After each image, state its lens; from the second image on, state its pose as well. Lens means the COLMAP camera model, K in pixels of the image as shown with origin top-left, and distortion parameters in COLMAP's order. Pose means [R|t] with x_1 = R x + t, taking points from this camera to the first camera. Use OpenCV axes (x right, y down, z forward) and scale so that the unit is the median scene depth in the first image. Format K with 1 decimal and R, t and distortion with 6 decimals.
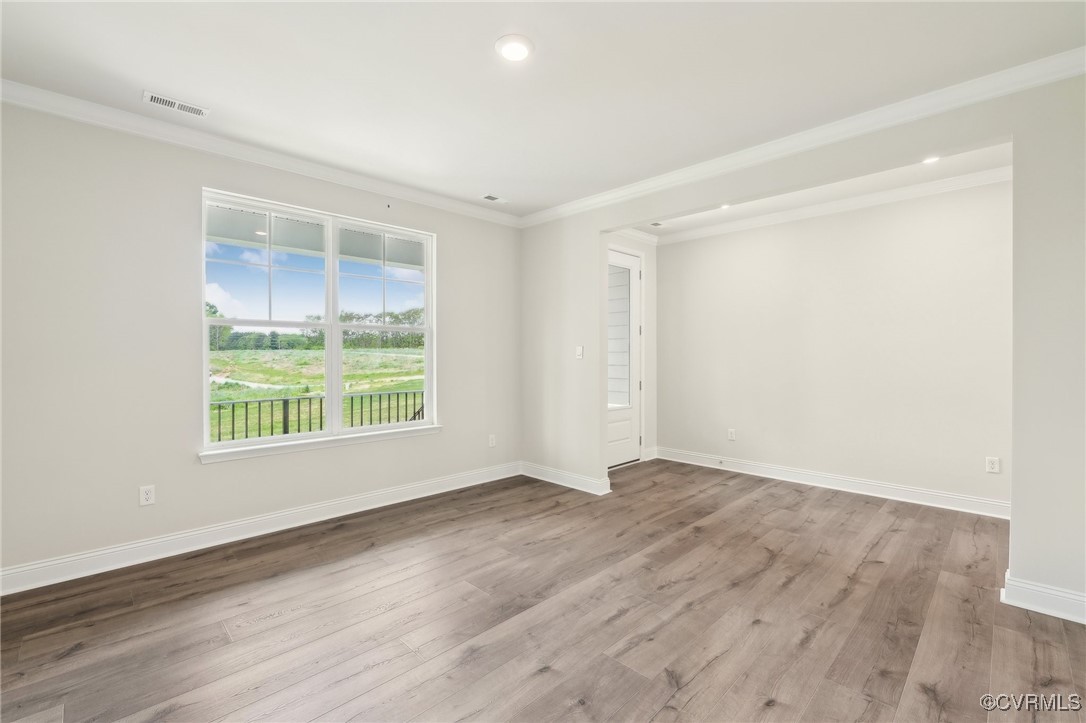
lens RADIAL K [[470.2, 0, 547.9], [0, 470.2, 358.6], [0, 0, 1]] dist [-0.001384, -0.000294]
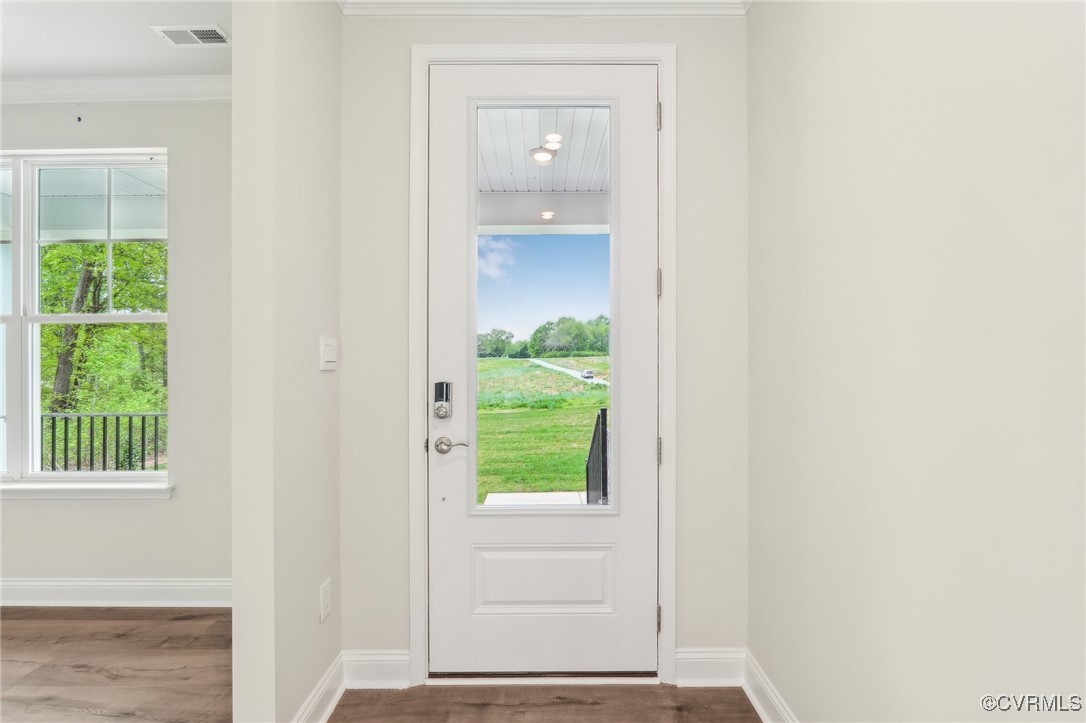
lens RADIAL K [[470.2, 0, 540.7], [0, 470.2, 360.7], [0, 0, 1]] dist [-0.001384, -0.000294]
pose [[0.703990, 0.001705, -0.710208, 0.477043], [-0.006203, 0.999974, -0.003748, -0.007648], [0.710182, 0.007044, 0.703982, 0.911246]]
